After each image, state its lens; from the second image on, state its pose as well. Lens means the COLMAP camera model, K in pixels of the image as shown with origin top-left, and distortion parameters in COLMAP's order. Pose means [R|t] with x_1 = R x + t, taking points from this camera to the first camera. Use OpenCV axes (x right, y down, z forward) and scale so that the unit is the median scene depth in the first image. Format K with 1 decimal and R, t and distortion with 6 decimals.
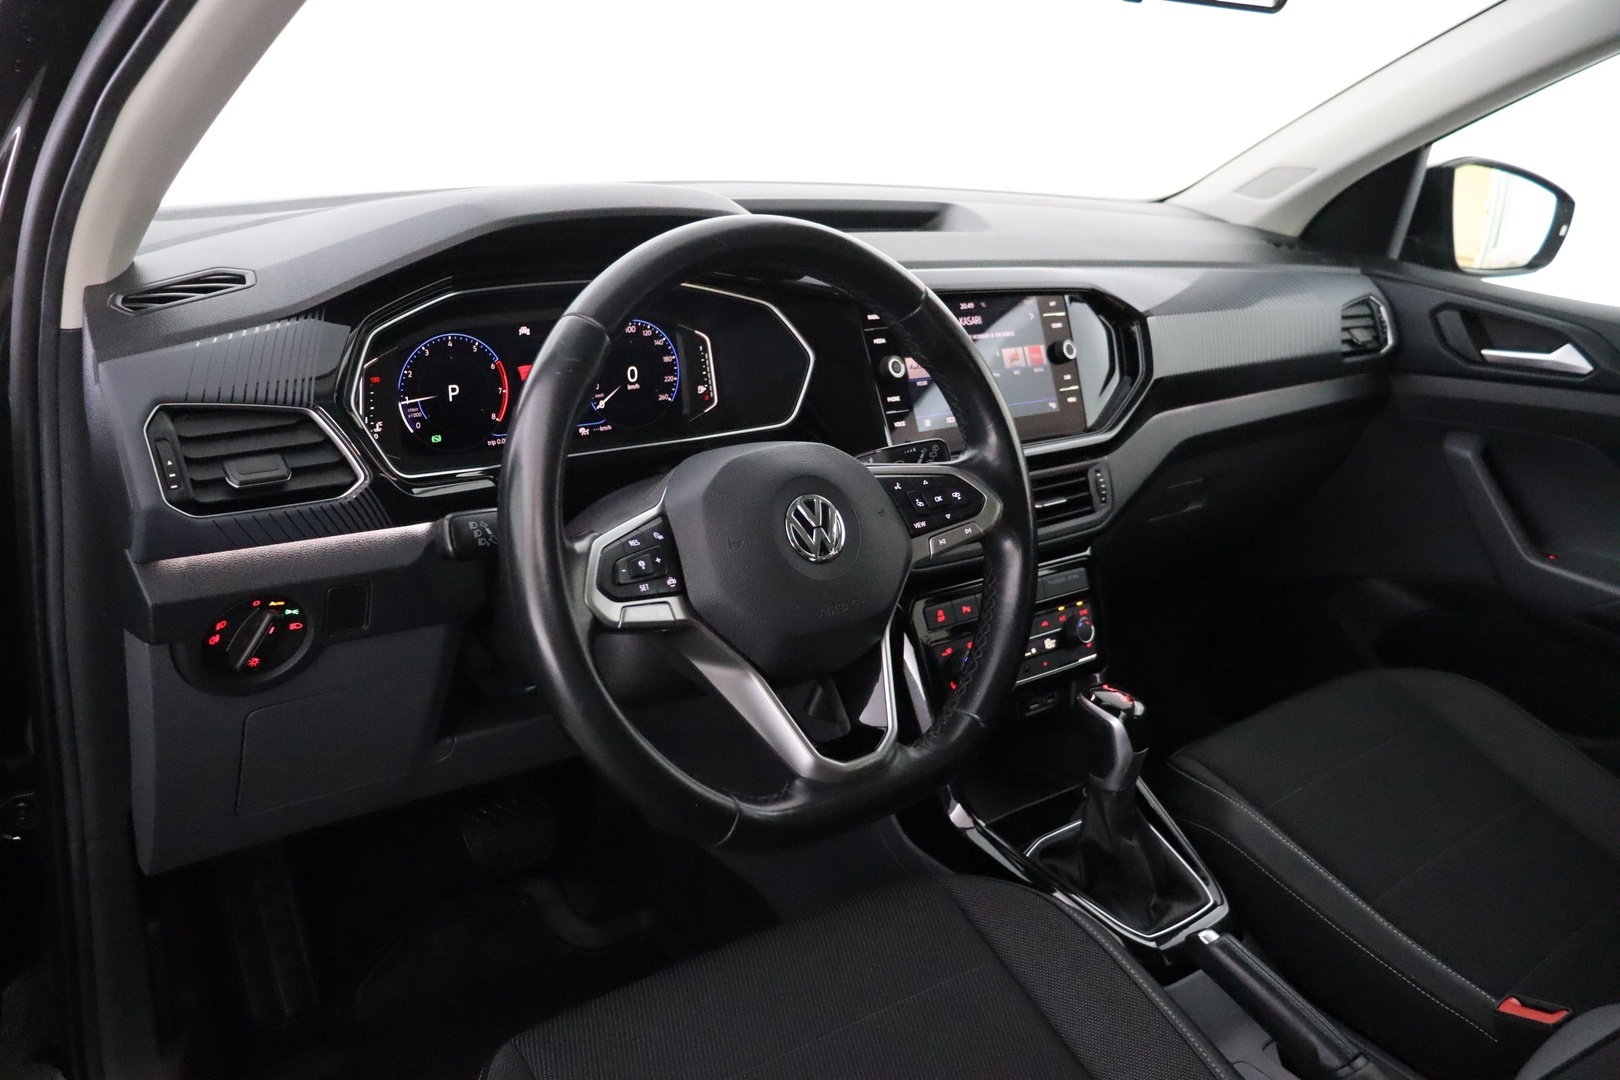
lens RADIAL K [[1372.5, 0, 810.0], [0, 1372.5, 540.0], [0, 0, 1]] dist [-0.175769, 0.208606]
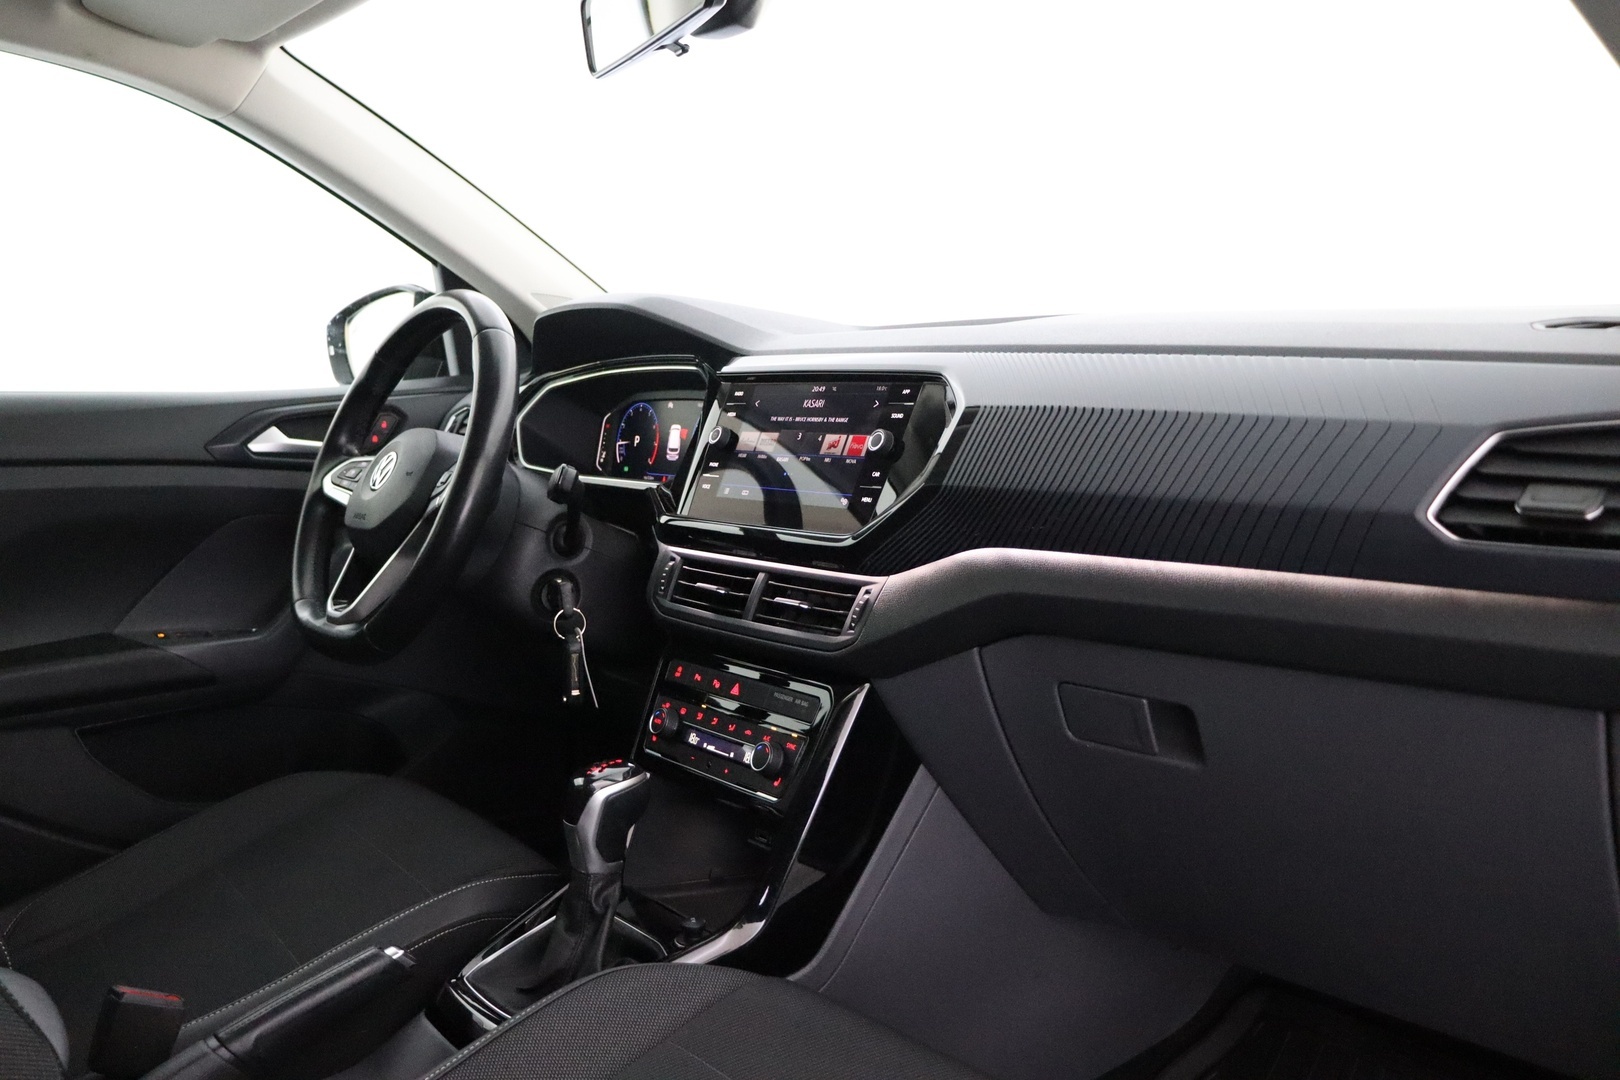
lens RADIAL K [[1372.5, 0, 810.0], [0, 1372.5, 540.0], [0, 0, 1]] dist [-0.175769, 0.208606]
pose [[0.002875, 0.052040, -0.998641, 1.058026], [-0.304326, 0.951322, 0.048698, -0.113518], [0.952563, 0.303773, 0.018572, 0.989261]]
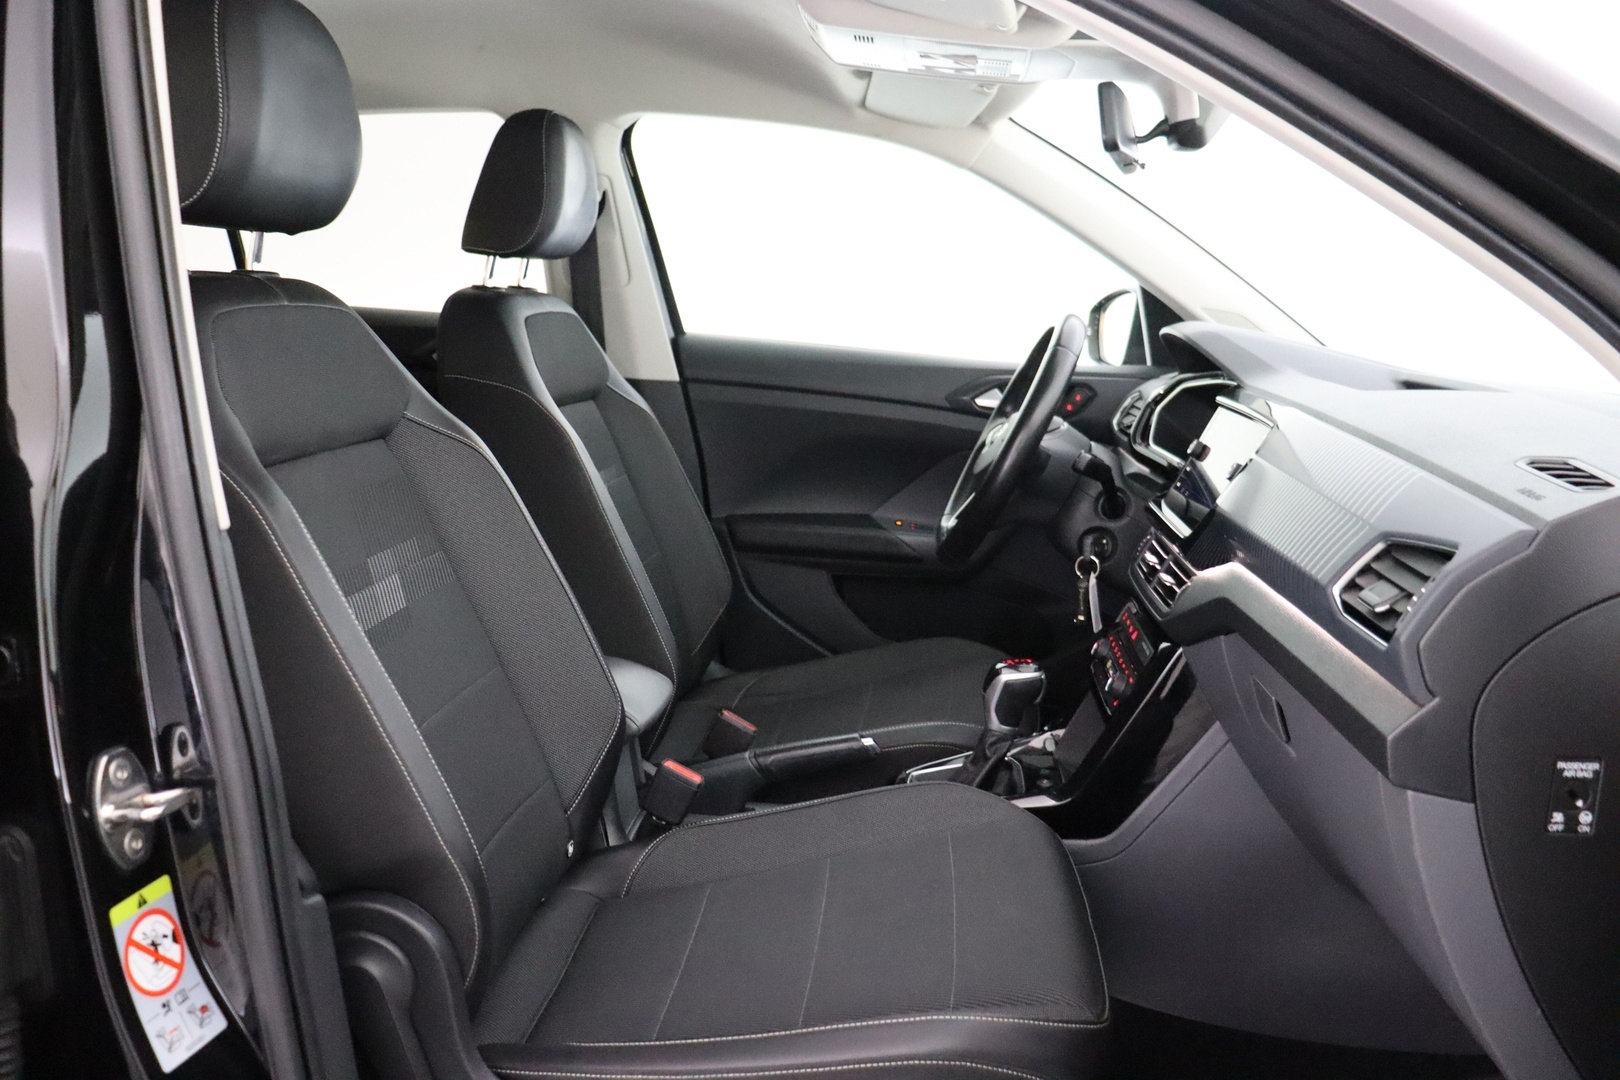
lens RADIAL K [[1372.5, 0, 810.0], [0, 1372.5, 540.0], [0, 0, 1]] dist [-0.175769, 0.208606]
pose [[-0.681938, 0.027807, -0.730881, 1.238635], [-0.335218, 0.876264, 0.346109, -0.349435], [0.650069, 0.481029, -0.588236, 1.455021]]
